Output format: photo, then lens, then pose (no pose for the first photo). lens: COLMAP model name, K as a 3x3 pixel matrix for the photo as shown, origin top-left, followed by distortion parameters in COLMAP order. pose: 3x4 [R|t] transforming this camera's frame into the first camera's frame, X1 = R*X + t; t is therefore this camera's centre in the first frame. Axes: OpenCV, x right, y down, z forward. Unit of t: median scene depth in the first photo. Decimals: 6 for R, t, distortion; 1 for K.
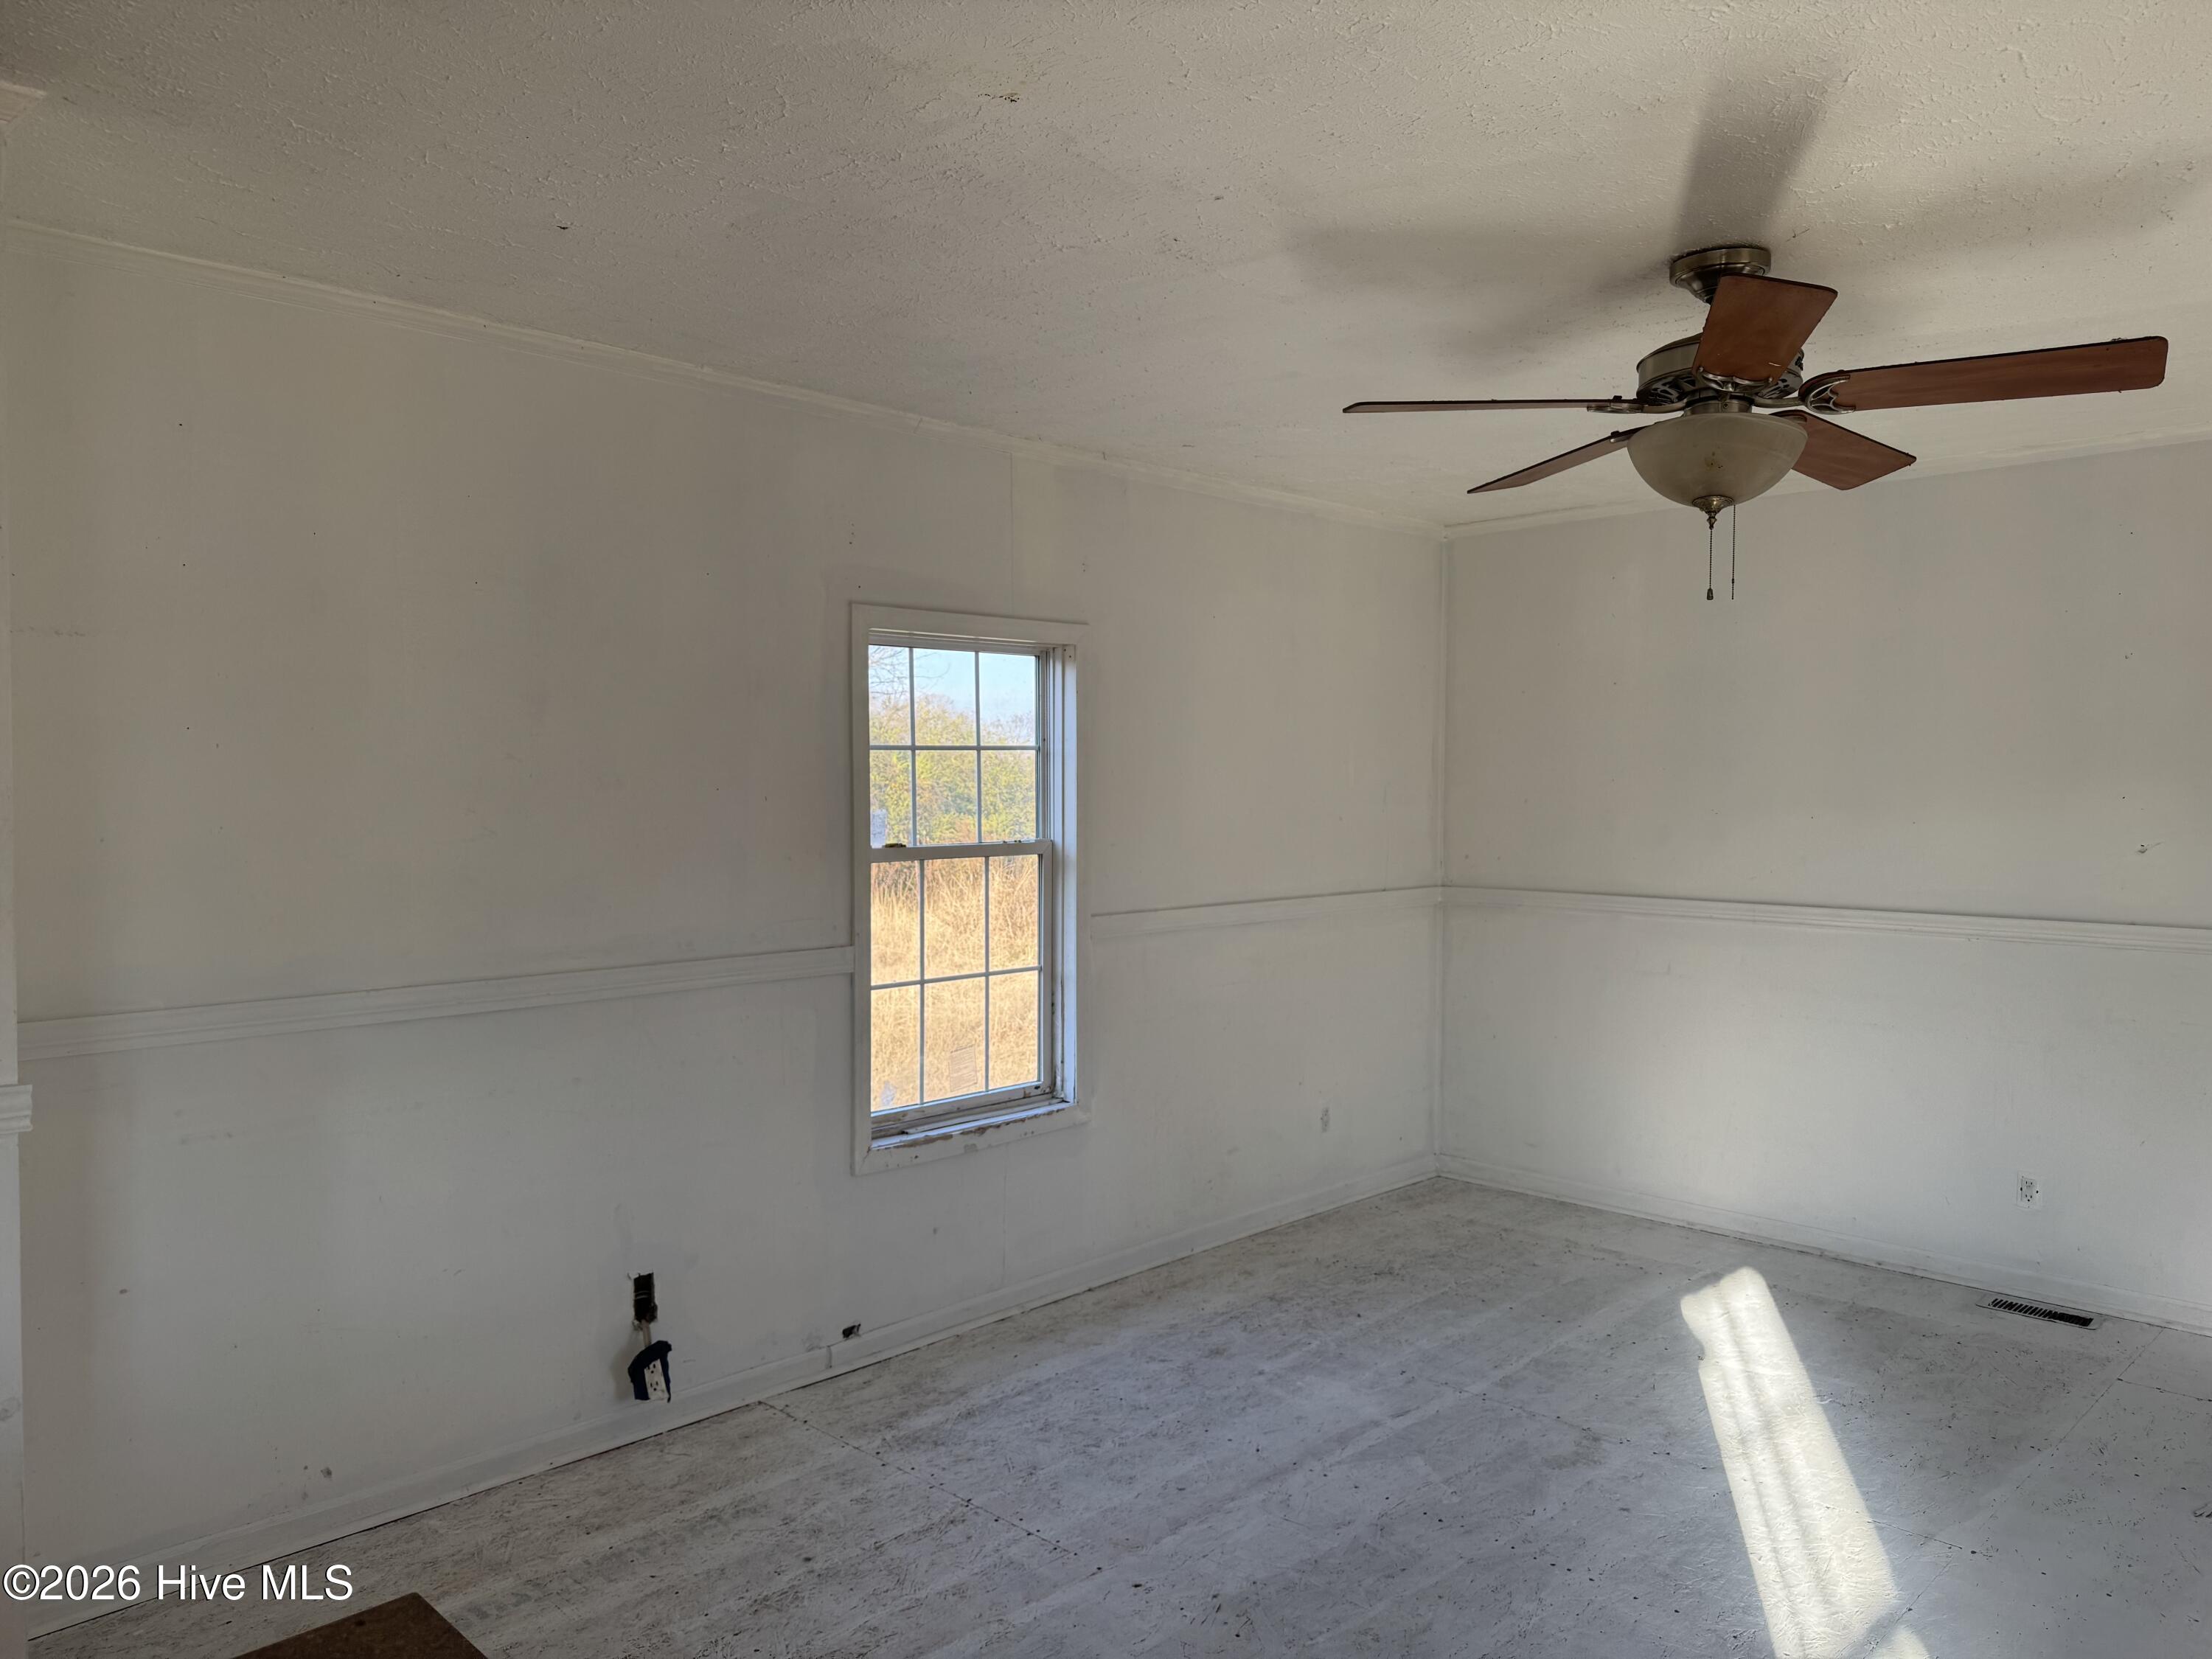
lens RADIAL K [[1609.9, 0, 1116.2], [0, 1609.9, 805.5], [0, 0, 1]] dist [0.029145, -0.015573]
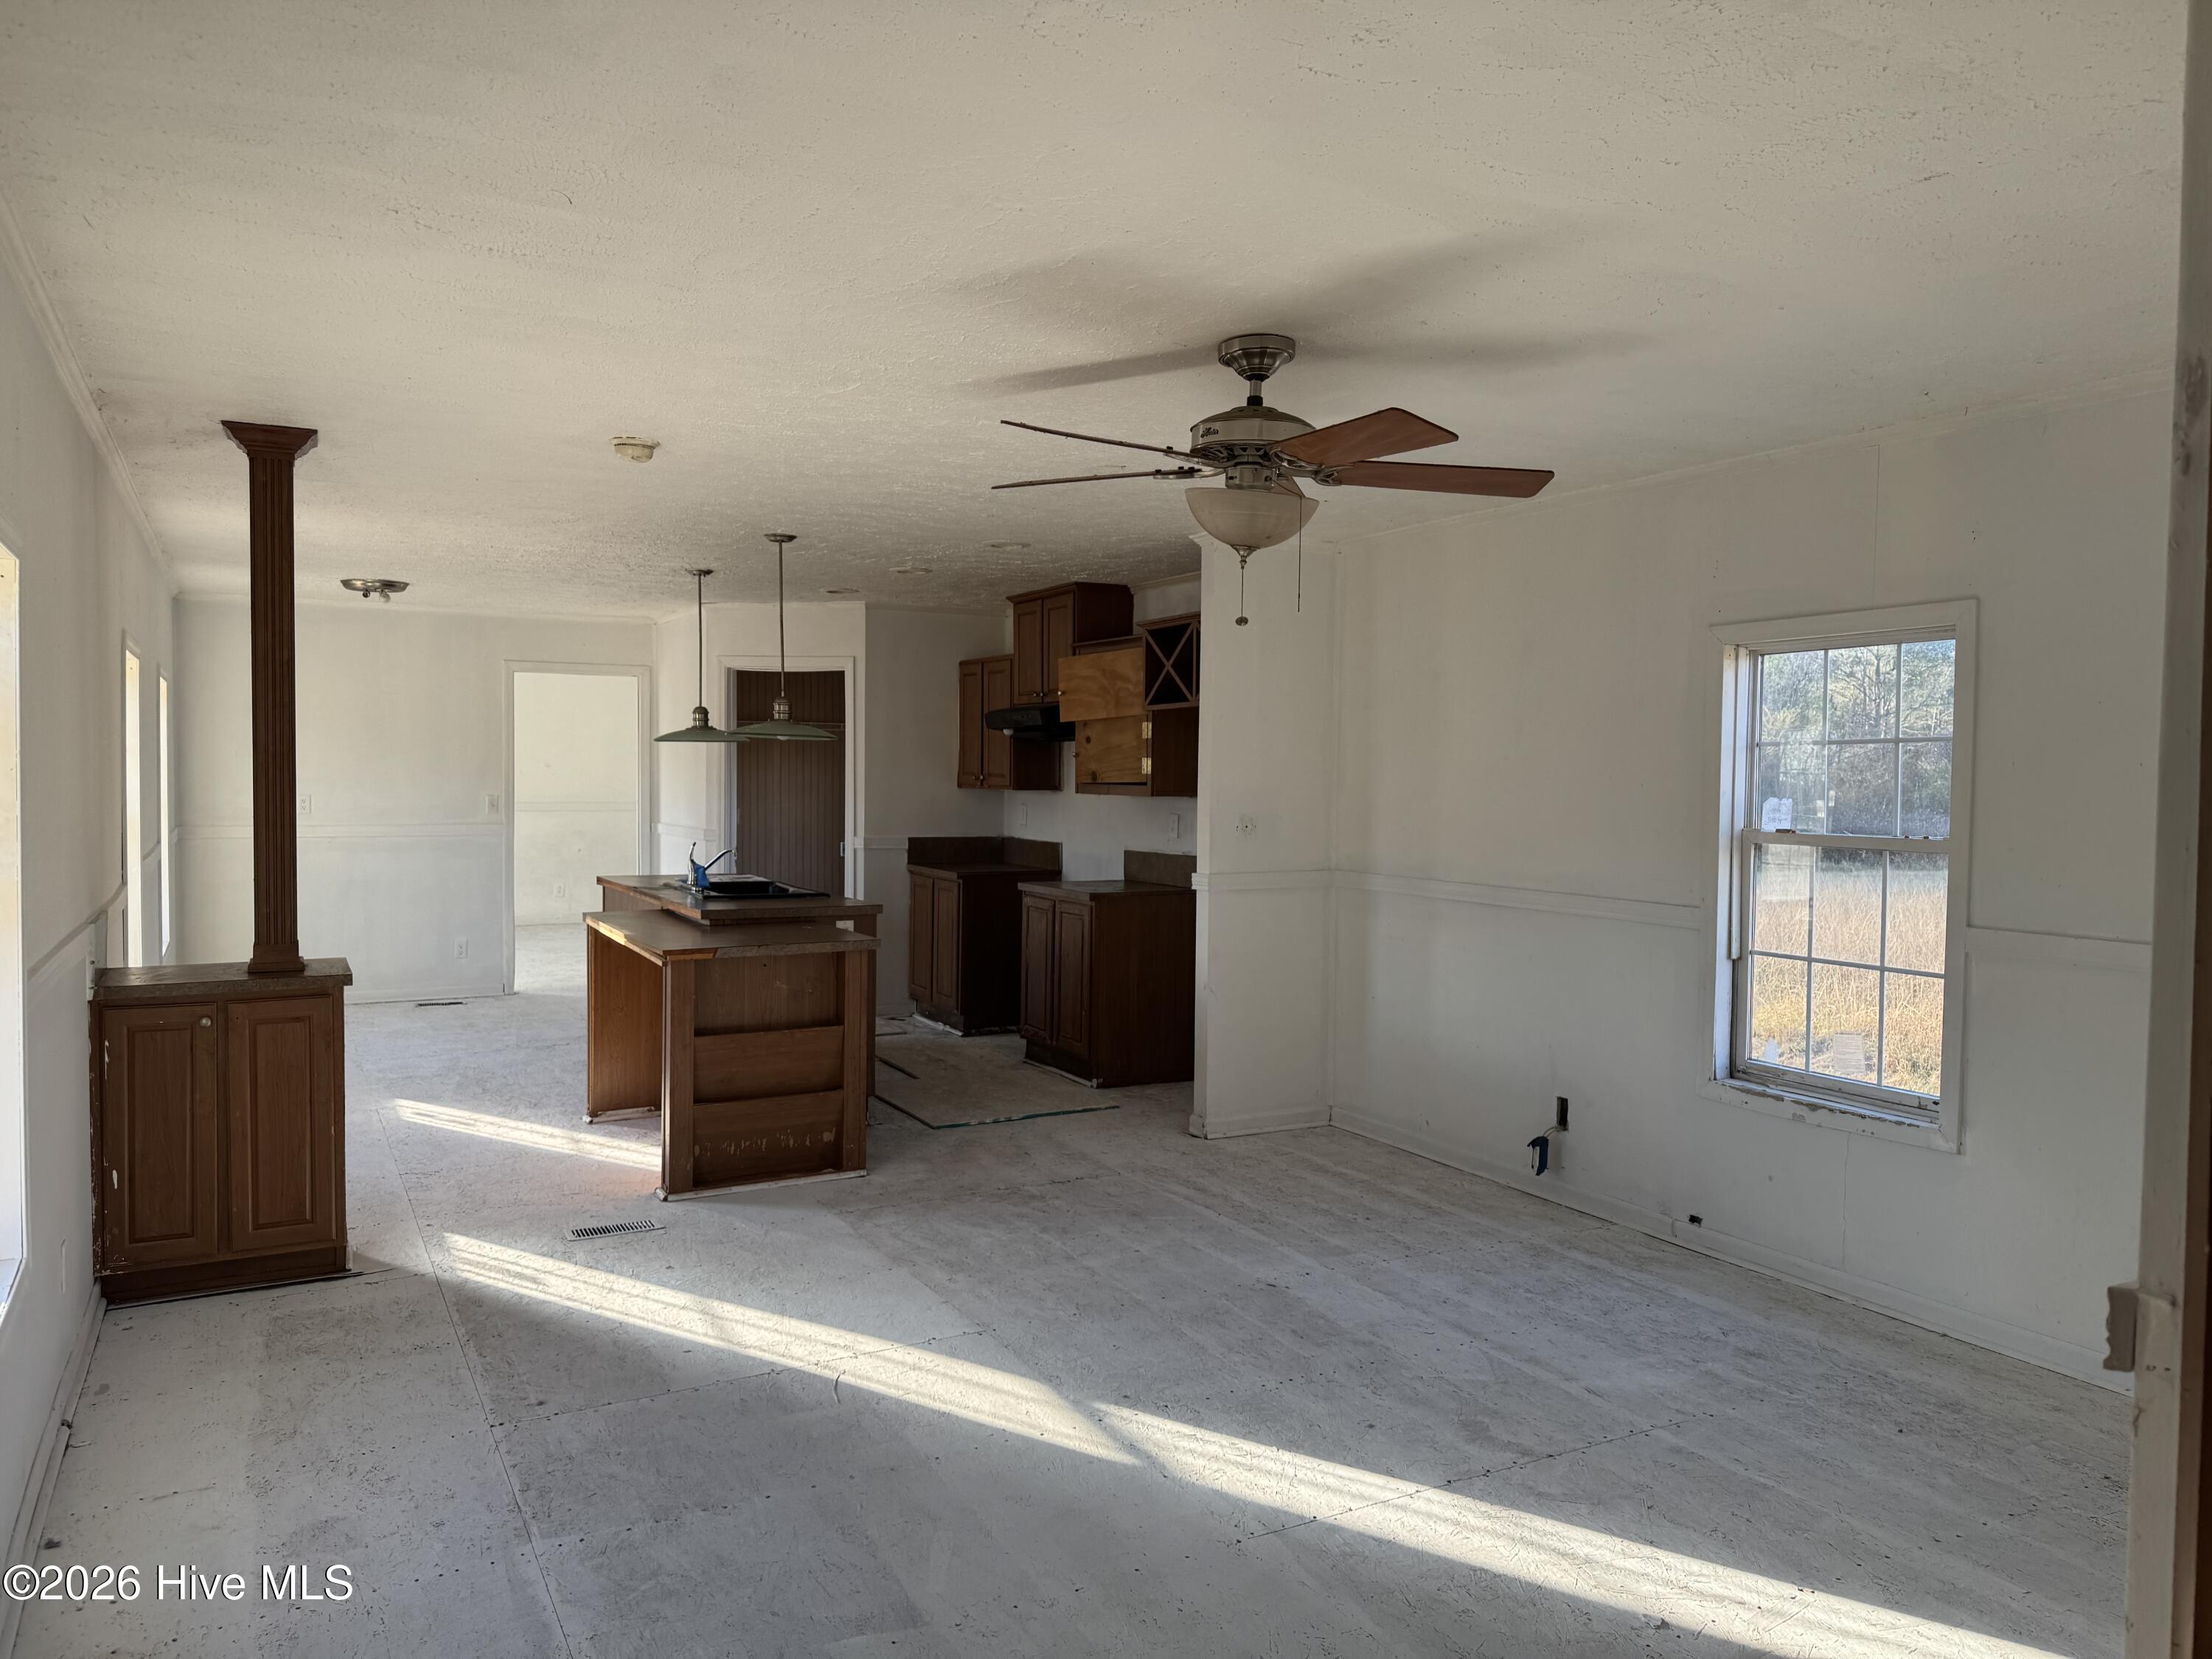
lens RADIAL K [[1609.9, 0, 1113.3], [0, 1609.9, 839.4], [0, 0, 1]] dist [0.029145, -0.015573]
pose [[-0.311668, 0.027079, -0.949805, 1.228863], [-0.039588, 0.998356, 0.041454, 0.000138], [0.949366, 0.050521, -0.310084, 1.015673]]
